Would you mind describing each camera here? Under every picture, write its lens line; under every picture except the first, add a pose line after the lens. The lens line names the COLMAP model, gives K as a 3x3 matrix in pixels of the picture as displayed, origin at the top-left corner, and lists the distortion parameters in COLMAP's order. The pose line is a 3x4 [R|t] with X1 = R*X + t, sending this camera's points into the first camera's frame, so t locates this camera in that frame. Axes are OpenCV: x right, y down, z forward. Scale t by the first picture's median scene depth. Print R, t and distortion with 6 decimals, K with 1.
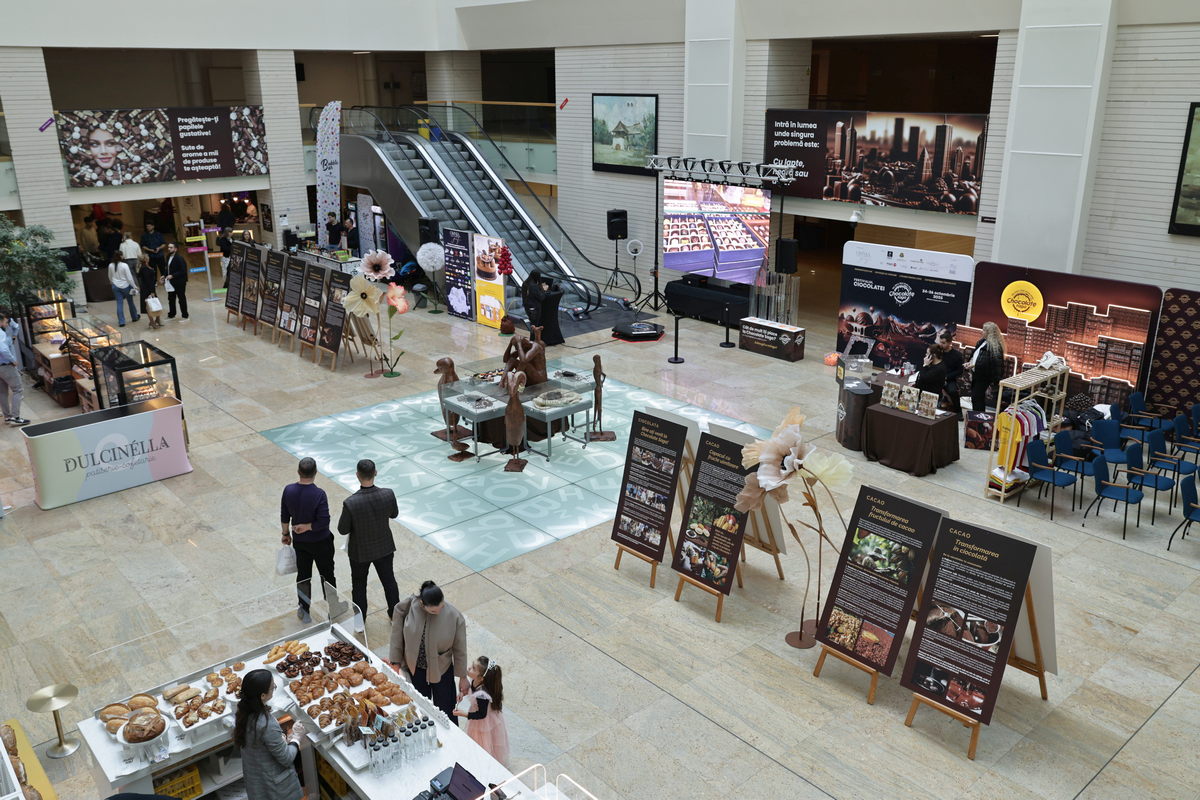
lens RADIAL K [[971.0, 0, 593.6], [0, 971.0, 350.7], [0, 0, 1]] dist [-0.007324, -0.007576]
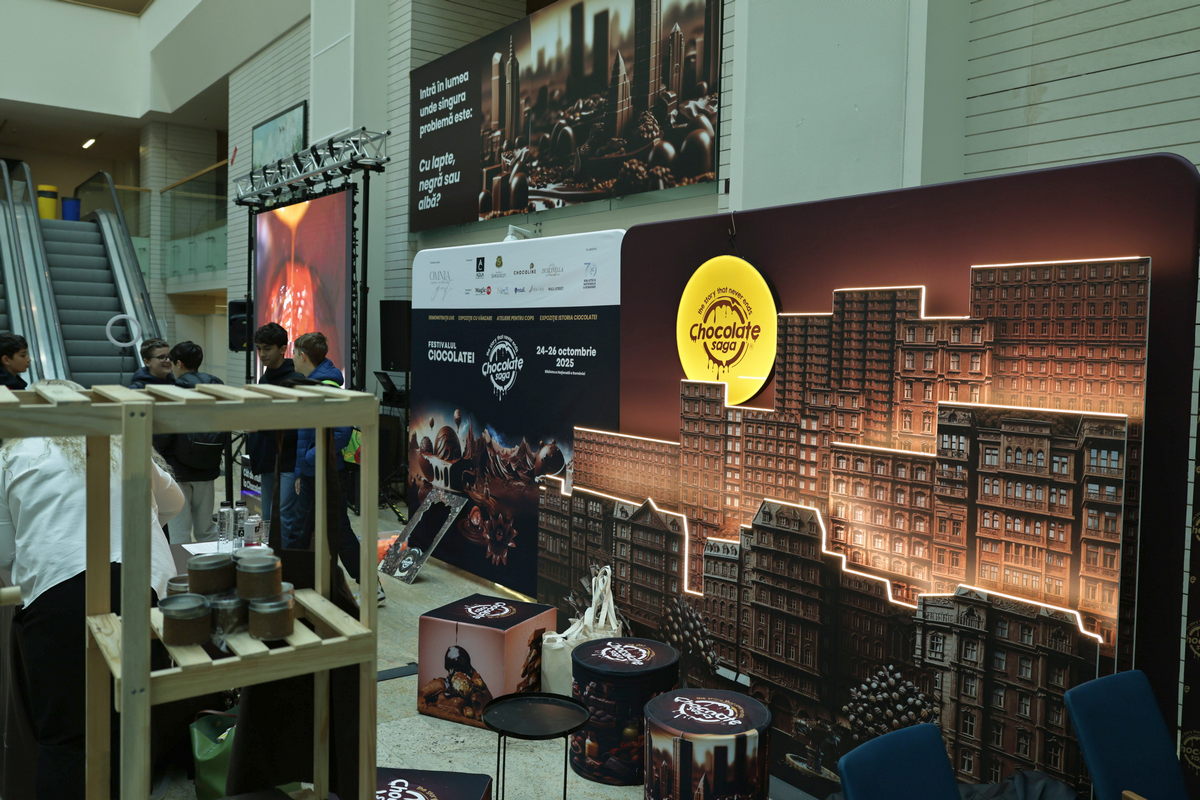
lens RADIAL K [[971.0, 0, 593.6], [0, 971.0, 350.7], [0, 0, 1]] dist [-0.007324, -0.007576]
pose [[0.996372, 0.031505, -0.079054, 0.369288], [-0.050802, 0.965464, -0.255535, 0.027985], [0.068273, 0.258624, 0.963562, 0.621991]]
